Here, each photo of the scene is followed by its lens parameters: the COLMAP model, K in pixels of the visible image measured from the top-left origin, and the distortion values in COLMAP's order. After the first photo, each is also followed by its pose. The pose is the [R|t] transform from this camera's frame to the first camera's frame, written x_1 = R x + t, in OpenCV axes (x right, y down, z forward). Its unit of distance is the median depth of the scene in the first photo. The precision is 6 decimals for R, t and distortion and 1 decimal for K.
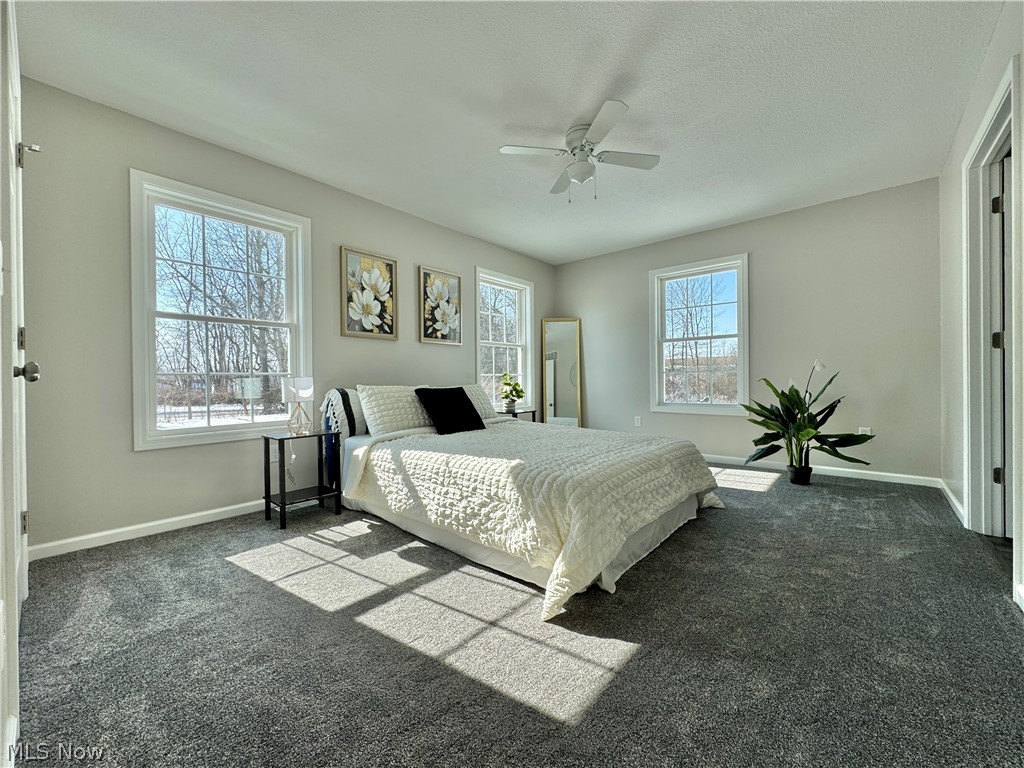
lens RADIAL K [[407.4, 0, 517.8], [0, 407.4, 381.2], [0, 0, 1]] dist [-0.000147, 0.000073]
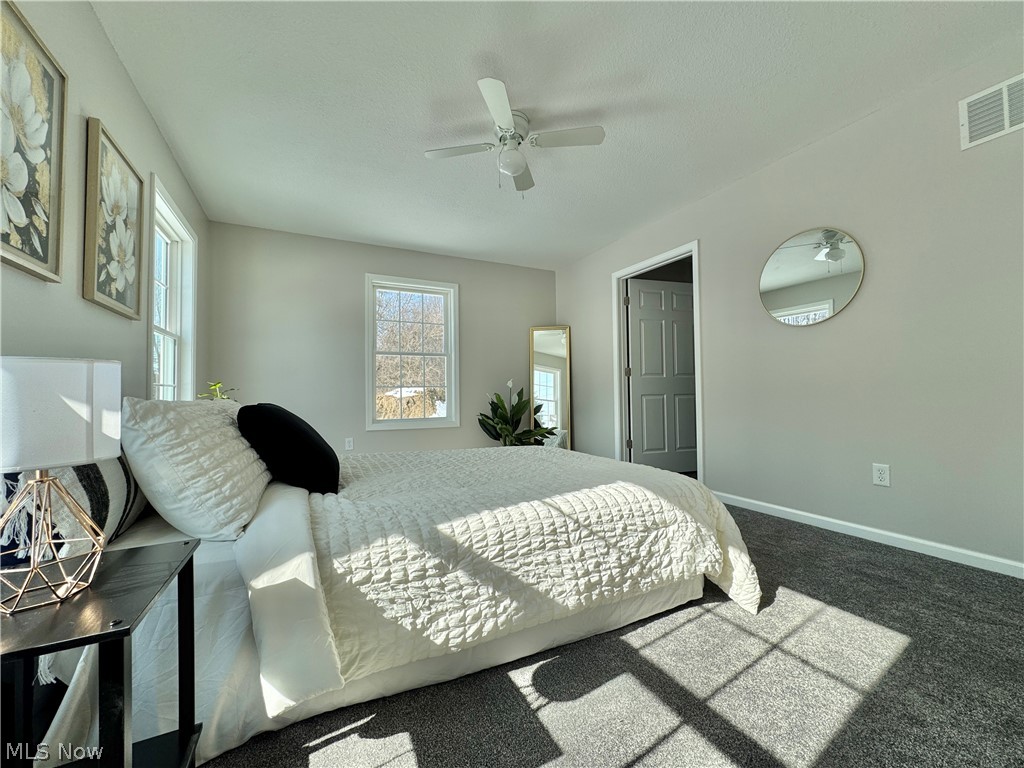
lens RADIAL K [[407.4, 0, 511.3], [0, 407.4, 381.1], [0, 0, 1]] dist [-0.000147, 0.000073]
pose [[0.386908, 0.036066, 0.921413, -0.792430], [0.010853, 0.998988, -0.043659, 0.018247], [-0.922055, 0.026892, 0.386125, 0.786725]]
